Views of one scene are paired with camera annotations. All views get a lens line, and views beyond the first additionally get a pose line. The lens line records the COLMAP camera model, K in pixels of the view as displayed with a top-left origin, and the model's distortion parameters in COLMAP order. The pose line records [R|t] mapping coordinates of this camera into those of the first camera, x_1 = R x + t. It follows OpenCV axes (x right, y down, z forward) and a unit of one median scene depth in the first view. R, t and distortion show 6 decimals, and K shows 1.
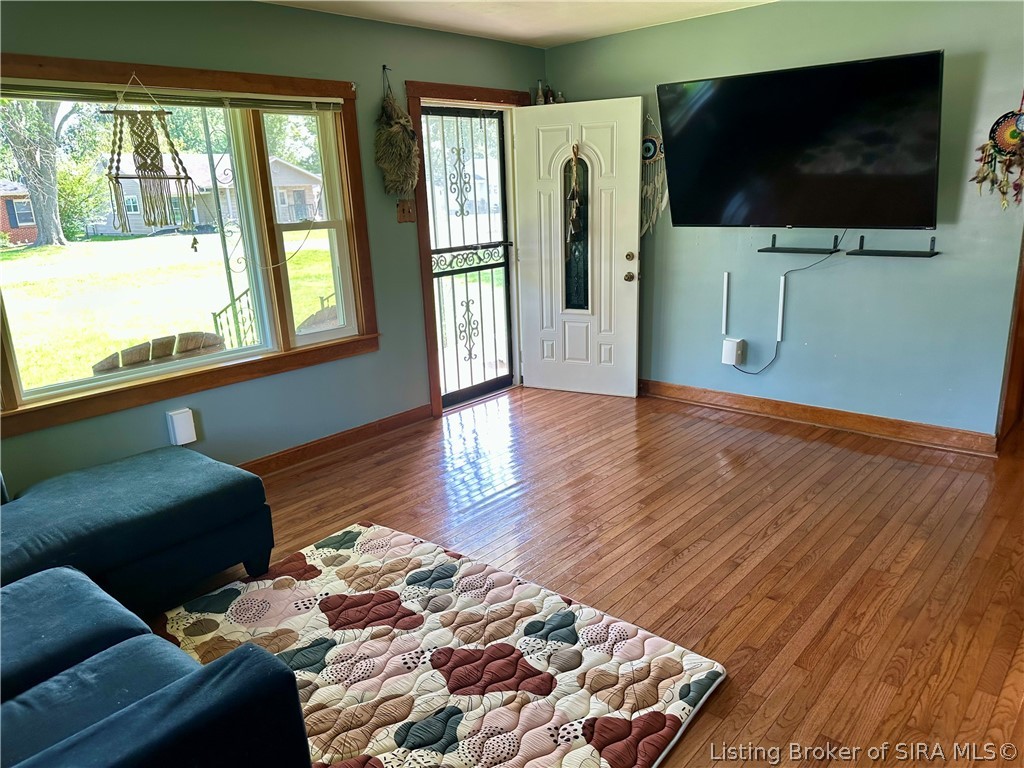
lens RADIAL K [[715.4, 0, 512.0], [0, 715.4, 384.0], [0, 0, 1]] dist [0.063596, -0.087801]
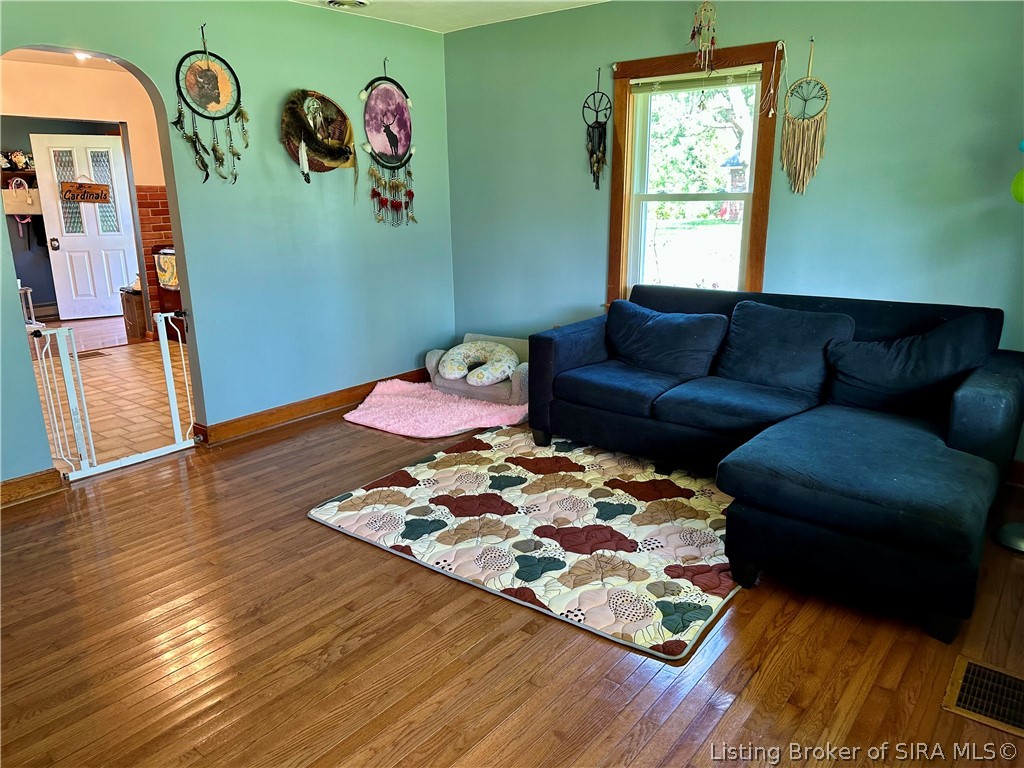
lens RADIAL K [[715.4, 0, 512.0], [0, 715.4, 384.0], [0, 0, 1]] dist [0.063596, -0.087801]
pose [[-0.997651, 0.059479, -0.033978, -0.058233], [0.034139, 0.861770, 0.506149, -0.401016], [0.059387, 0.503800, -0.861777, 1.644762]]
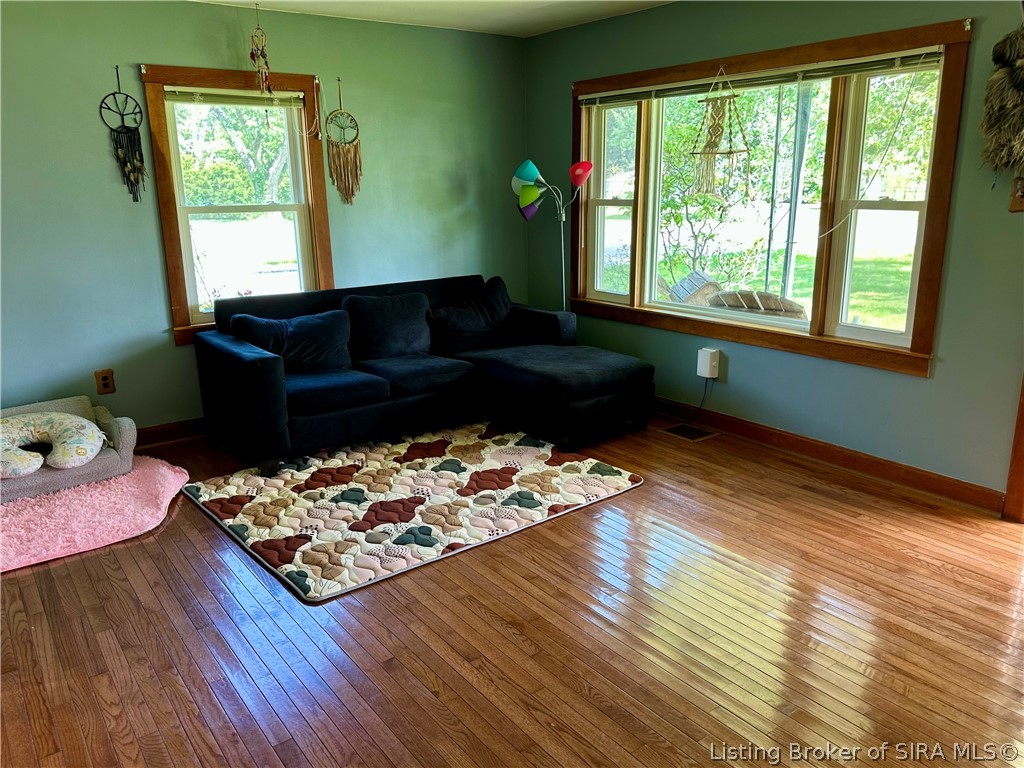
lens RADIAL K [[782.8, 0, 522.5], [0, 782.8, 382.9], [0, 0, 1]] dist [0.130808, -0.265807]
pose [[-0.199497, 0.285135, -0.937496, 1.026849], [-0.239570, 0.913502, 0.328817, -0.325574], [0.950162, 0.290194, -0.113931, 1.065464]]
